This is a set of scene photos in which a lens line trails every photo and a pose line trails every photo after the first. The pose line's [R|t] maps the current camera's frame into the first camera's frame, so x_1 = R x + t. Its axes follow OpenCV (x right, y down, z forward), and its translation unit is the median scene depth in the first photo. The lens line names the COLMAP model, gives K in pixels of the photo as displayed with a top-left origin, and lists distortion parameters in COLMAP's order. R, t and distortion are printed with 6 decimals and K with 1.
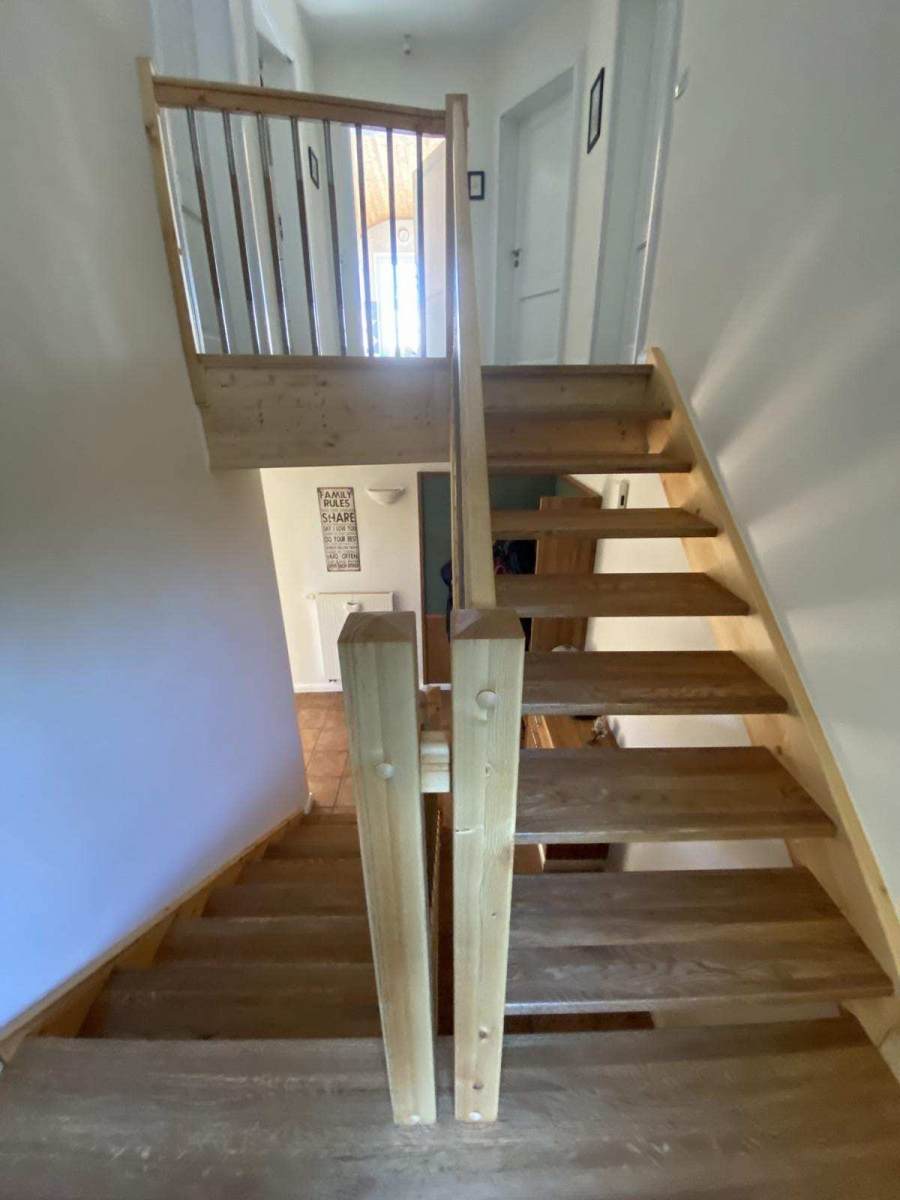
lens RADIAL K [[490.7, 0, 450.0], [0, 490.7, 600.0], [0, 0, 1]] dist [0.008896, -0.017068]
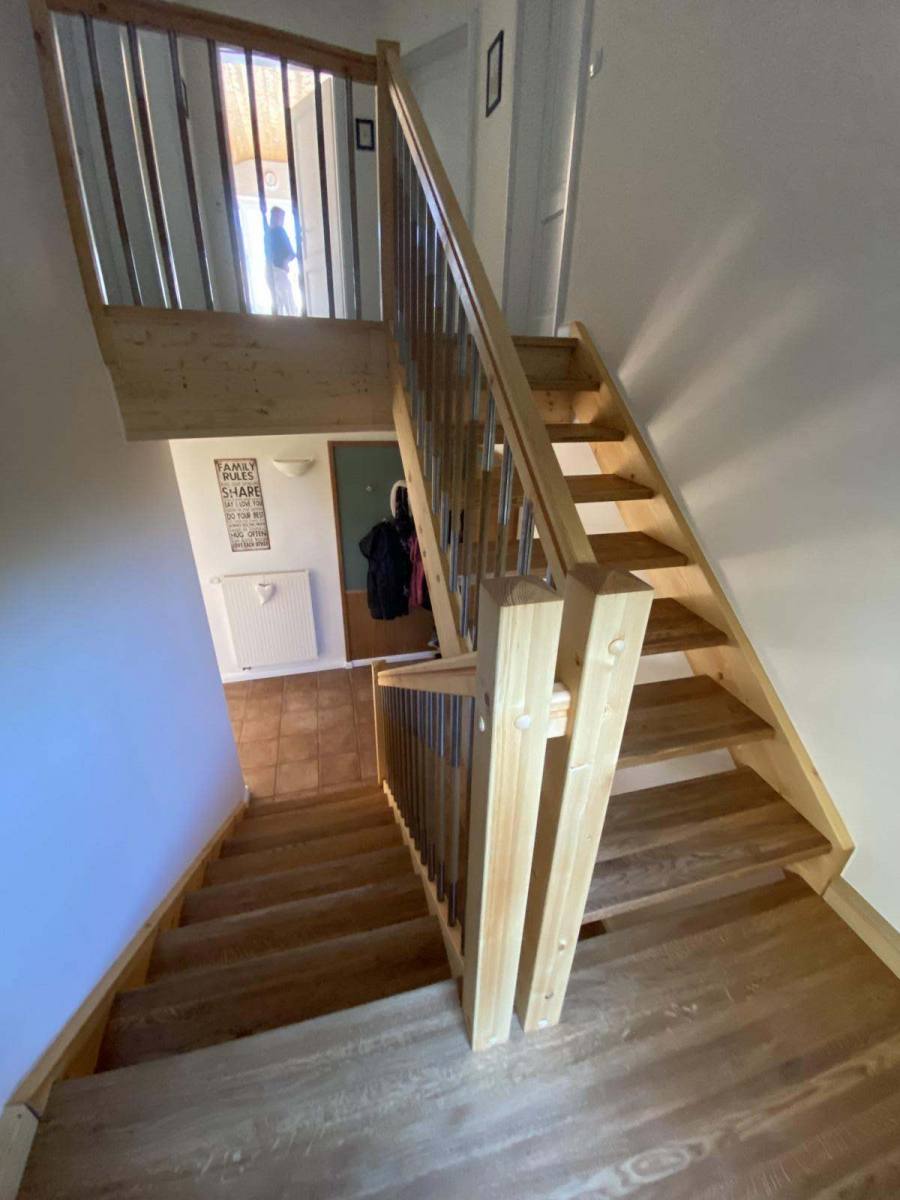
lens RADIAL K [[489.8, 0, 469.7], [0, 489.8, 599.3], [0, 0, 1]] dist [0.000515, -0.011958]
pose [[0.968589, -0.080199, 0.235378, -0.149267], [0.066378, 0.995604, 0.066079, -0.000695], [-0.239643, -0.048380, 0.969655, -0.003037]]
